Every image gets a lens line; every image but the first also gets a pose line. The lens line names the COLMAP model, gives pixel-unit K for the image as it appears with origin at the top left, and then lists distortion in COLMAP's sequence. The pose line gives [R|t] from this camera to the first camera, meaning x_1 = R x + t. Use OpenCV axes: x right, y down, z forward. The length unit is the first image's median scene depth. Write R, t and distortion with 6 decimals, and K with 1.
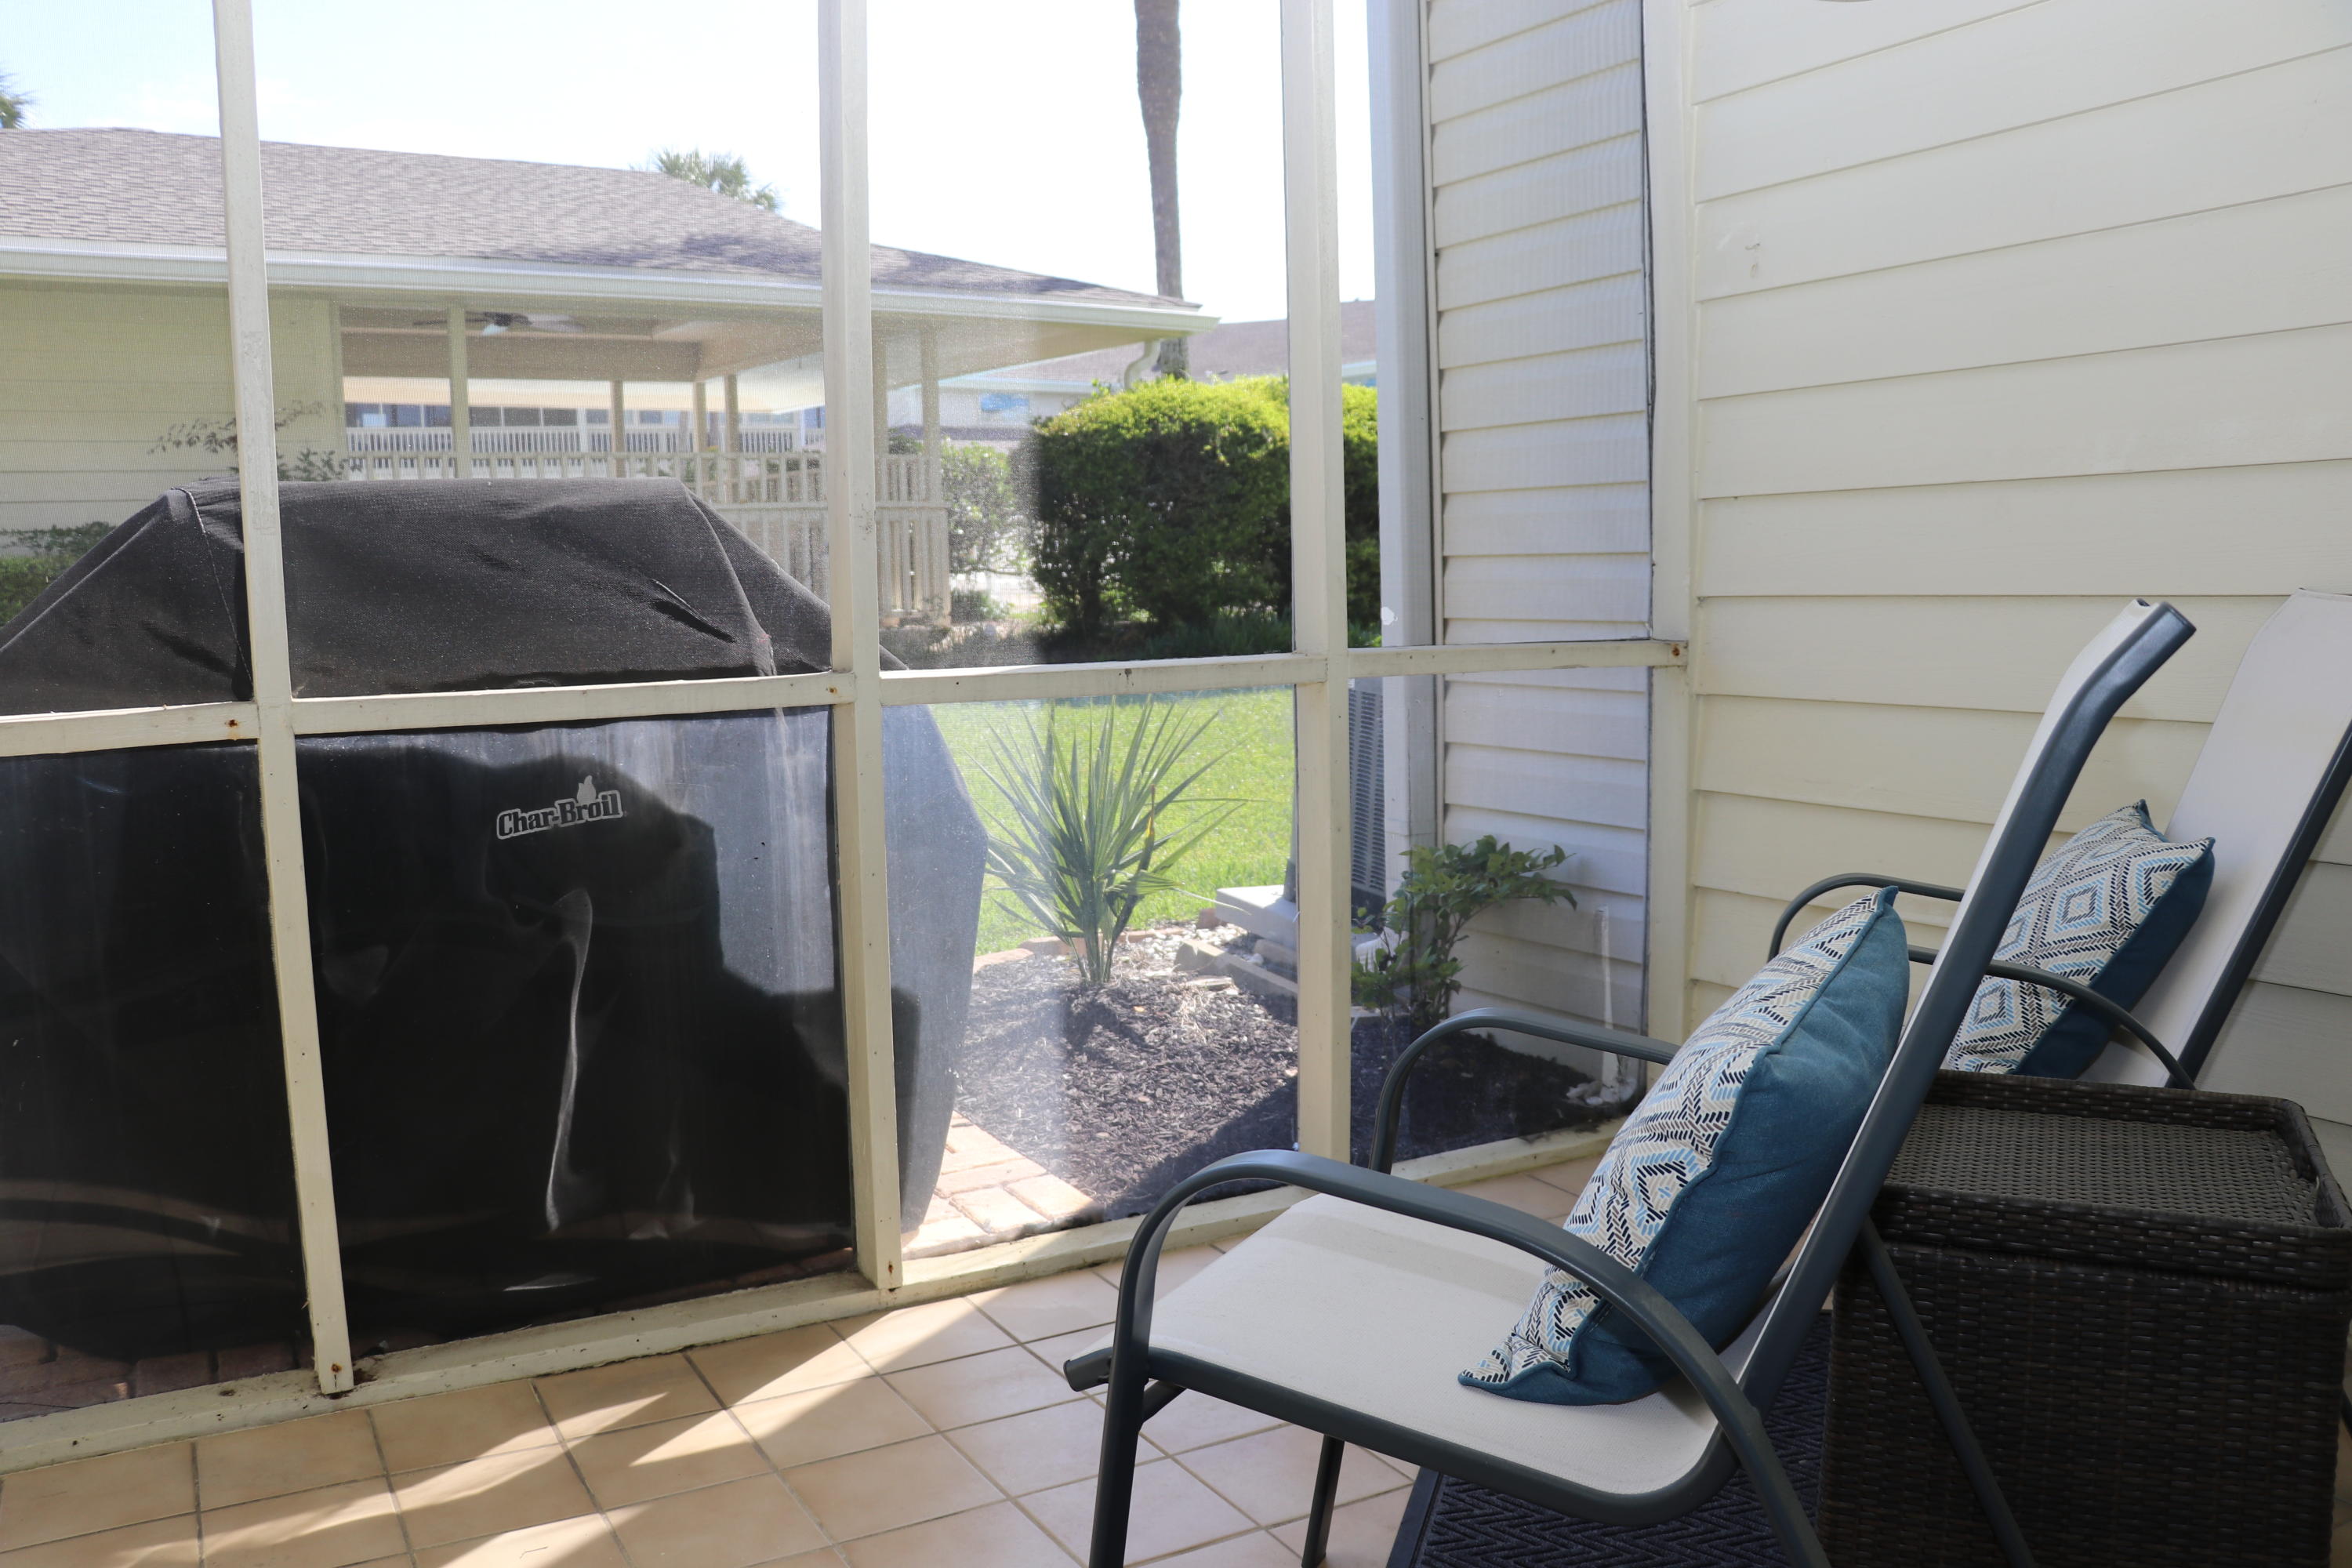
lens RADIAL K [[1906.3, 0, 1170.7], [0, 1906.3, 790.5], [0, 0, 1]] dist [-0.182122, 0.142744]
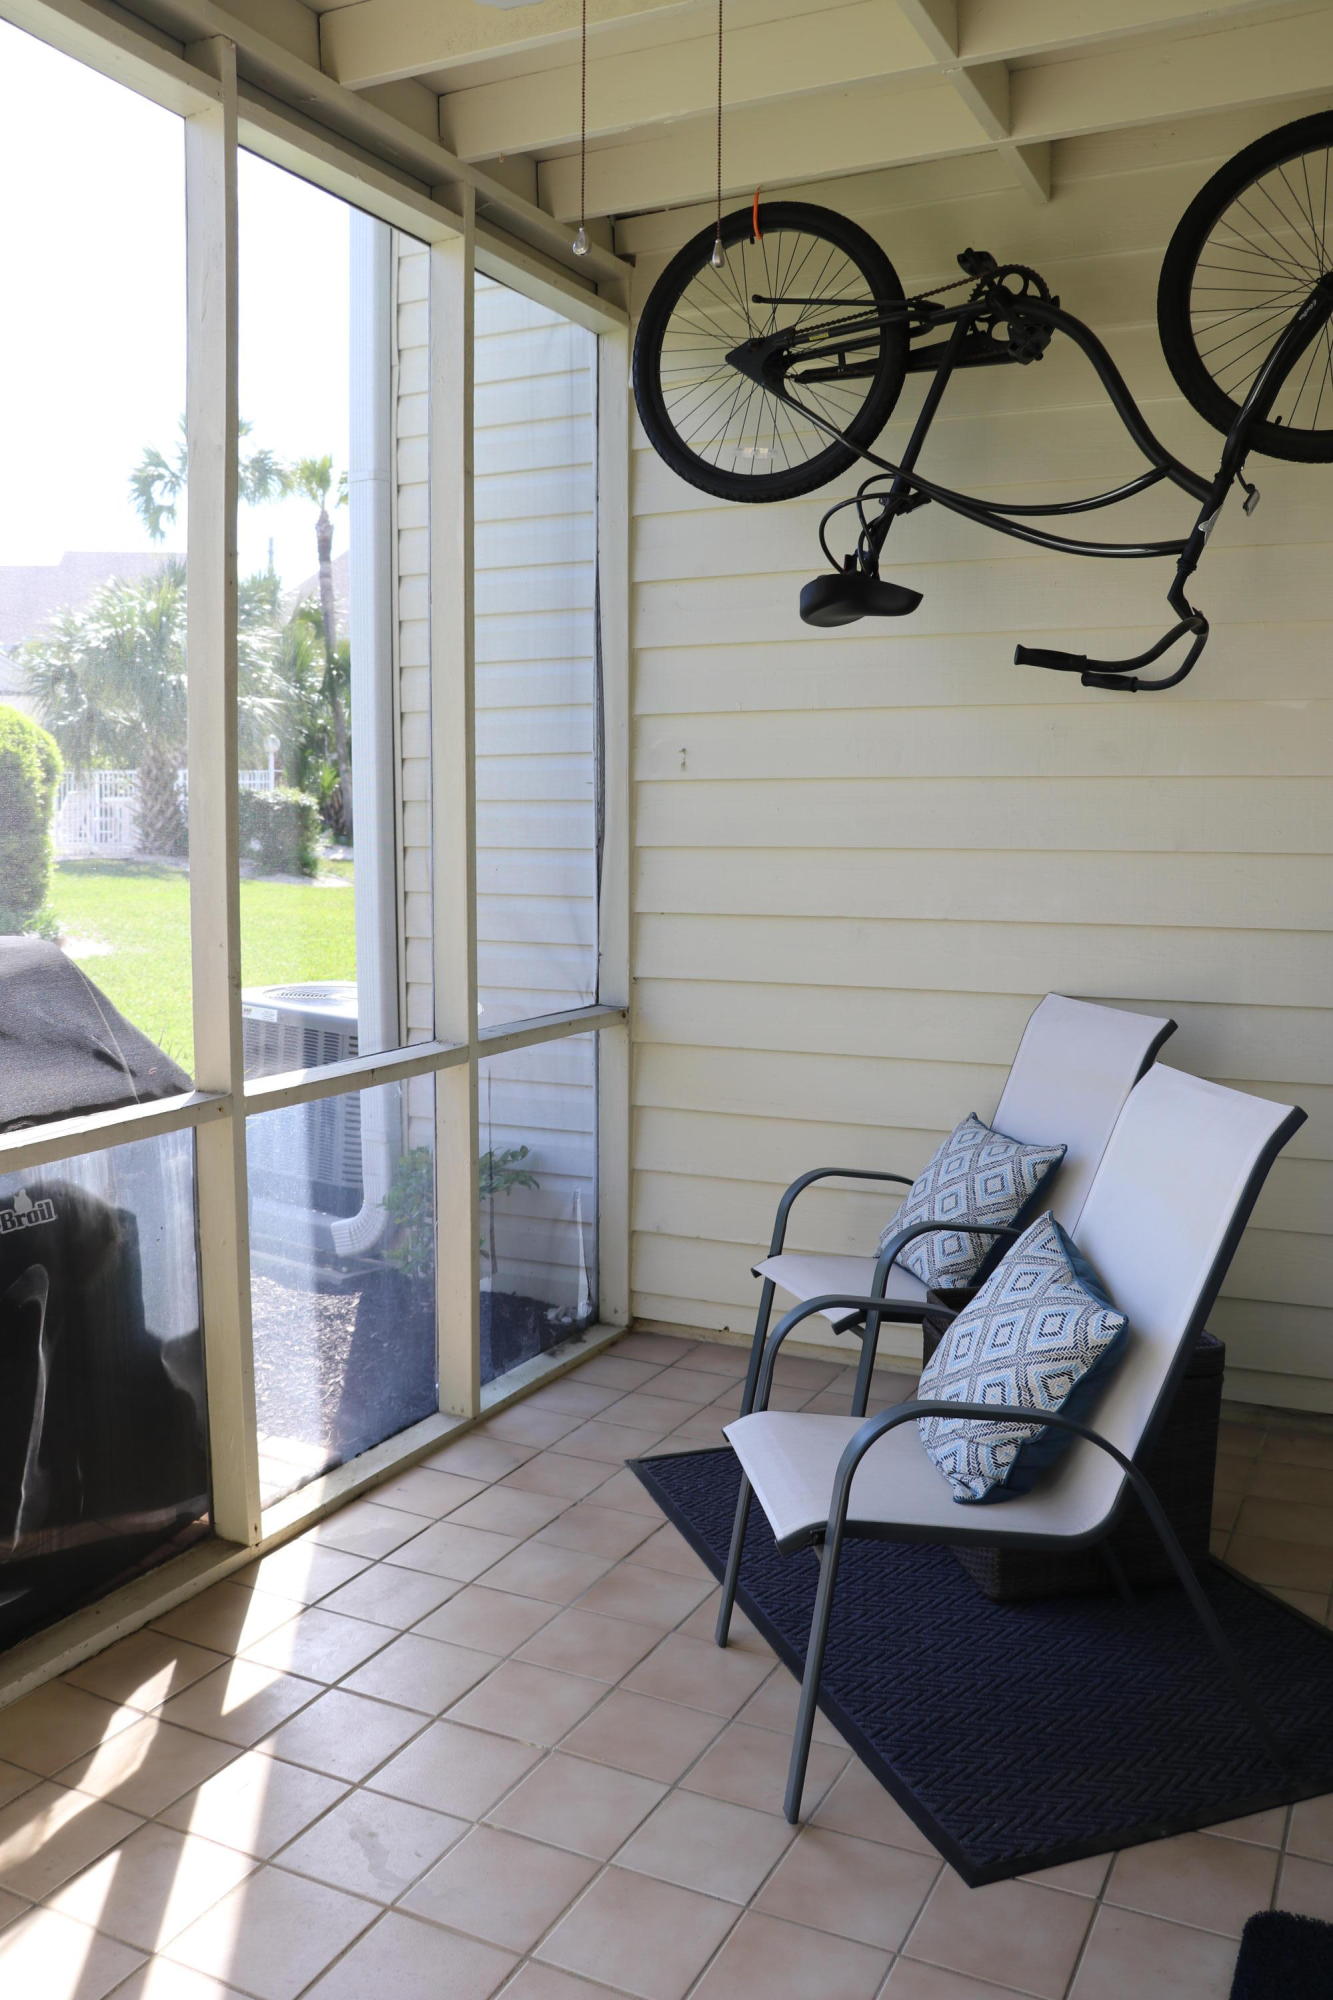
lens RADIAL K [[1621.0, 0, 666.1], [0, 1621.0, 1001.3], [0, 0, 1]] dist [-0.182122, 0.142744]
pose [[0.824856, -0.044626, 0.563579, -0.549436], [0.044438, 0.998913, 0.014057, -0.129925], [-0.563594, 0.013449, 0.825942, -0.101746]]
